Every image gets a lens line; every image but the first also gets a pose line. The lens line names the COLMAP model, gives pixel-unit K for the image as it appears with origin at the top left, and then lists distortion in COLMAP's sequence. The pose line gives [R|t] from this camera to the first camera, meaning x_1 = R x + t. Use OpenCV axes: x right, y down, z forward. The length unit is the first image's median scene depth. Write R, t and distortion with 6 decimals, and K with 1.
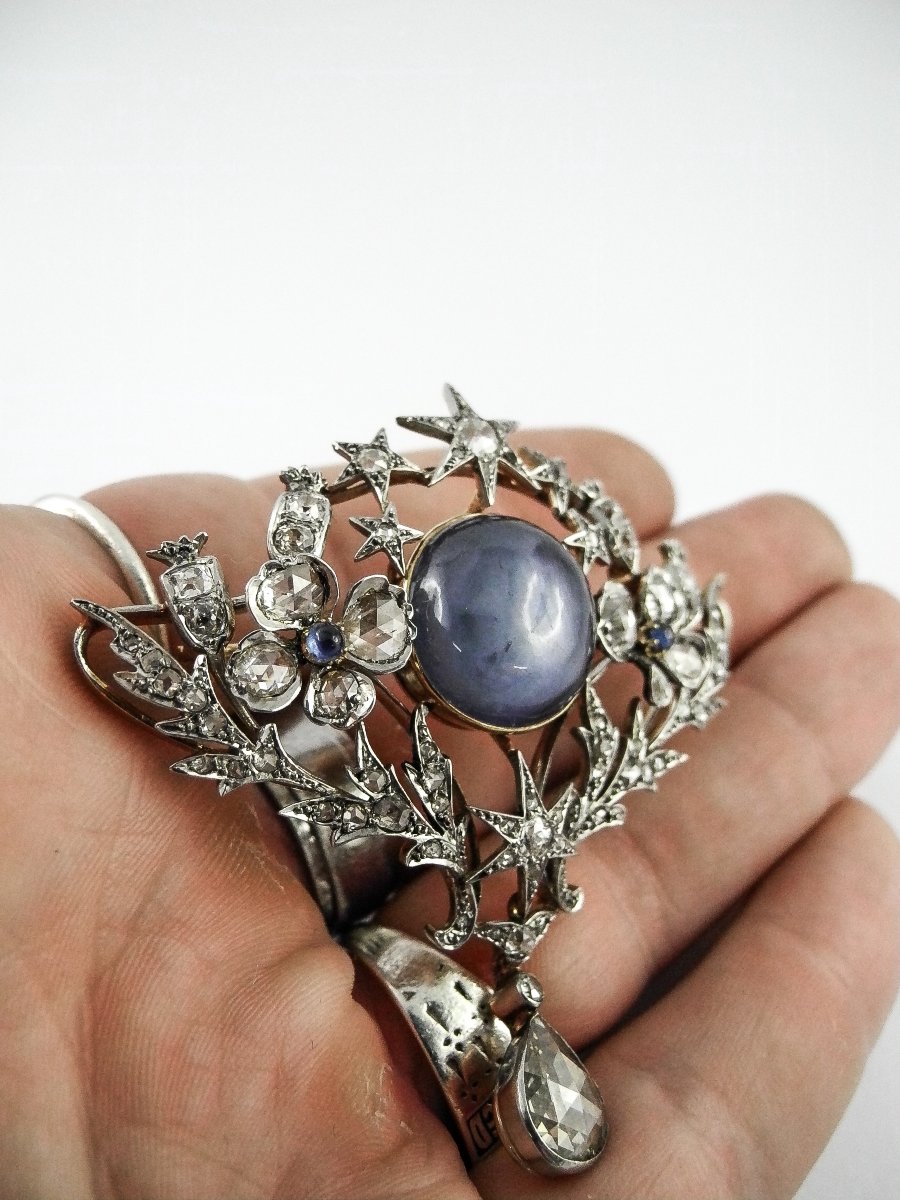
lens RADIAL K [[1014.8, 0, 450.0], [0, 1014.8, 600.0], [0, 0, 1]] dist [-0.185323, 0.122067]
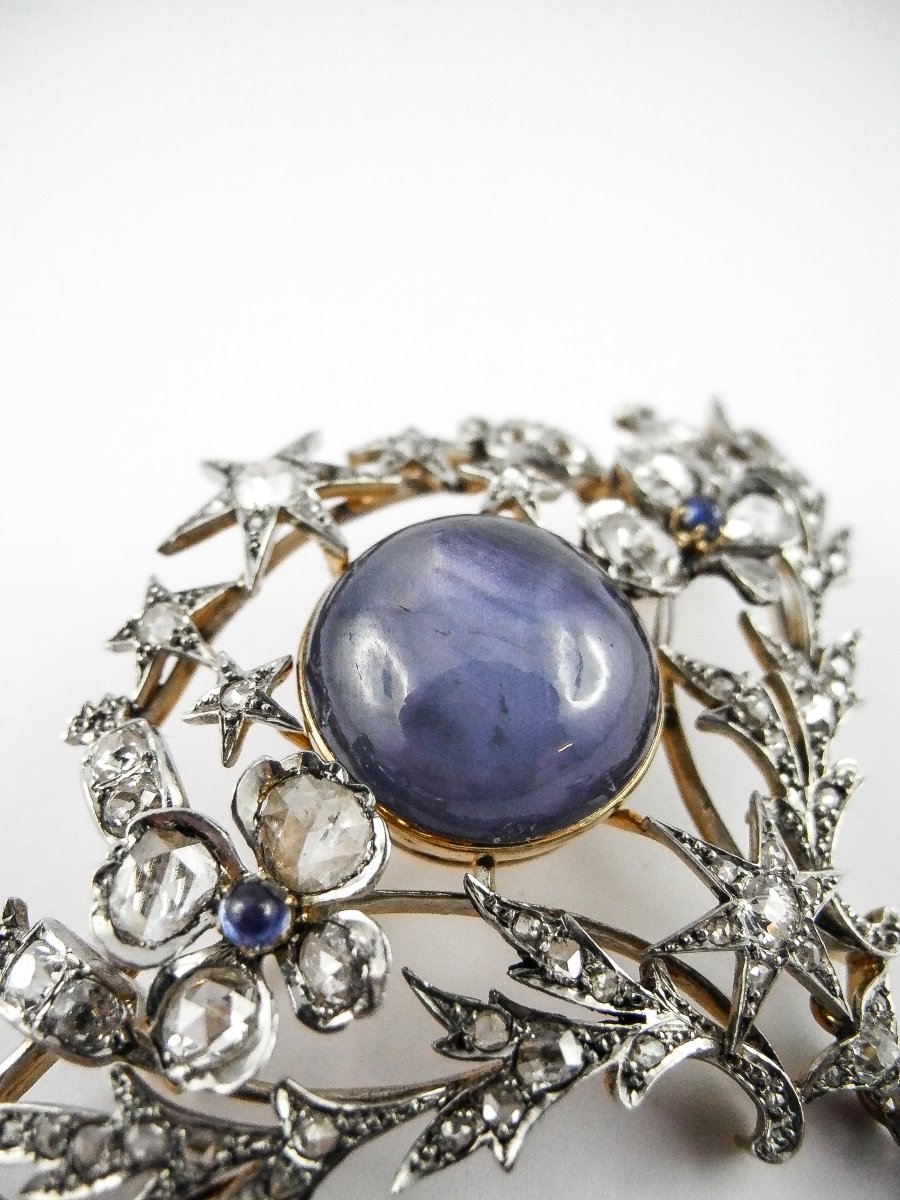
lens RADIAL K [[1014.8, 0, 450.0], [0, 1014.8, 600.0], [0, 0, 1]] dist [-0.185323, 0.122067]
pose [[0.731669, -0.680343, -0.042341, 0.094265], [0.672083, 0.730373, -0.121901, 0.049910], [0.113860, 0.060734, 0.991639, 0.402859]]
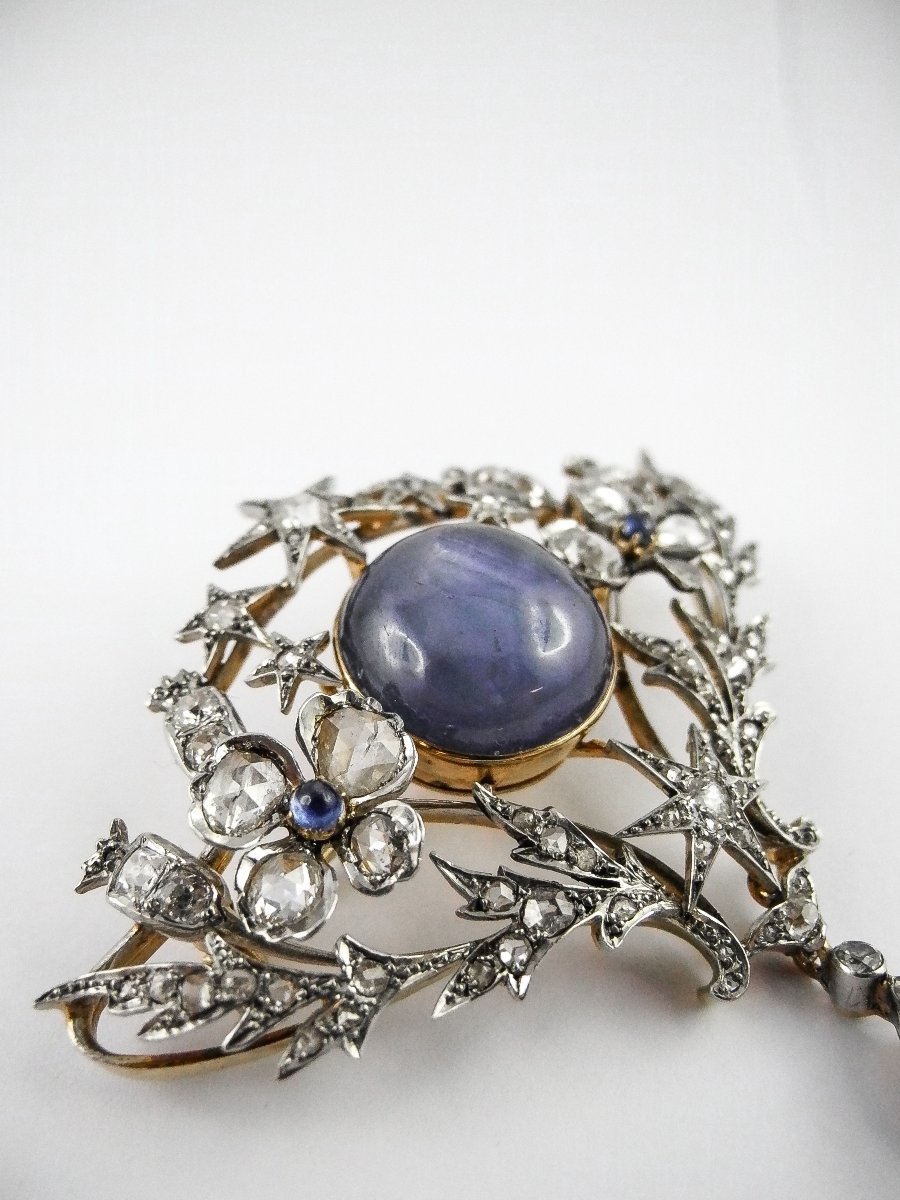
lens RADIAL K [[1014.8, 0, 450.0], [0, 1014.8, 600.0], [0, 0, 1]] dist [-0.185323, 0.122067]
pose [[0.702906, -0.705996, 0.086562, -0.009241], [0.708038, 0.682888, -0.179851, 0.128232], [0.067862, 0.187708, 0.979878, 0.225295]]
